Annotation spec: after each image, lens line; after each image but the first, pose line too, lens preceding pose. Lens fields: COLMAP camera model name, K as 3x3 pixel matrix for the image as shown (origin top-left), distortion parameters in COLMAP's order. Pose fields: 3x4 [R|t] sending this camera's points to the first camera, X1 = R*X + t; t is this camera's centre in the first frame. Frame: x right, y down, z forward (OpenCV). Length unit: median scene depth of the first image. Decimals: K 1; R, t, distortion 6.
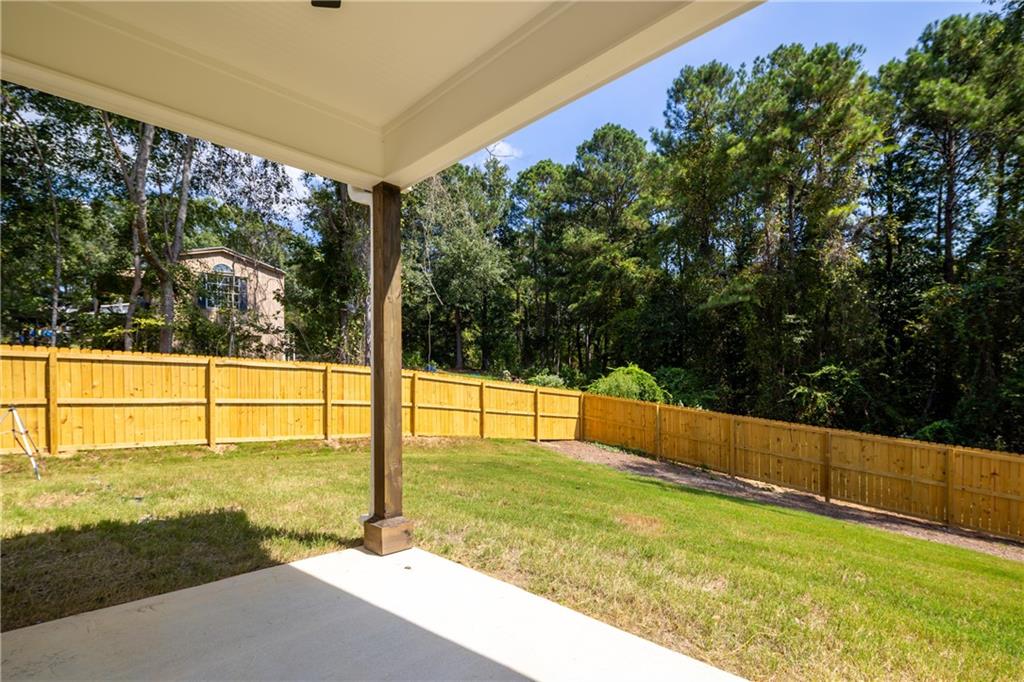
lens RADIAL K [[498.0, 0, 510.8], [0, 498.0, 371.0], [0, 0, 1]] dist [0.000079, -0.002217]
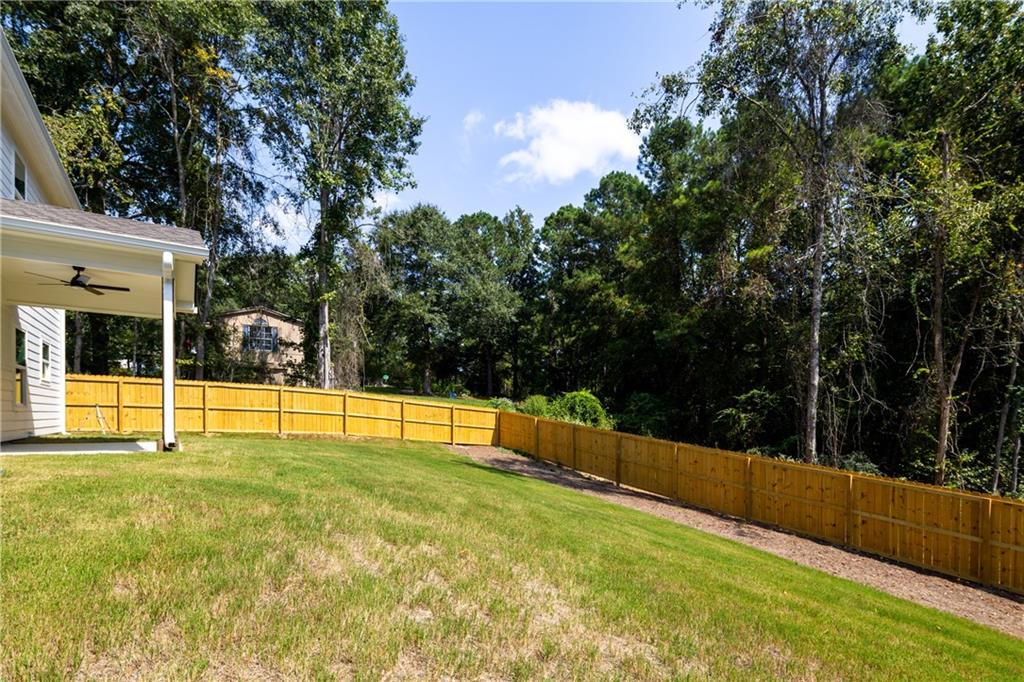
lens RADIAL K [[498.0, 0, 508.9], [0, 498.0, 398.2], [0, 0, 1]] dist [0.000079, -0.002217]
pose [[0.982620, -0.000697, -0.185629, 0.416954], [-0.000626, 0.999975, -0.007065, 0.022749], [0.185629, 0.007058, 0.982595, -0.279399]]
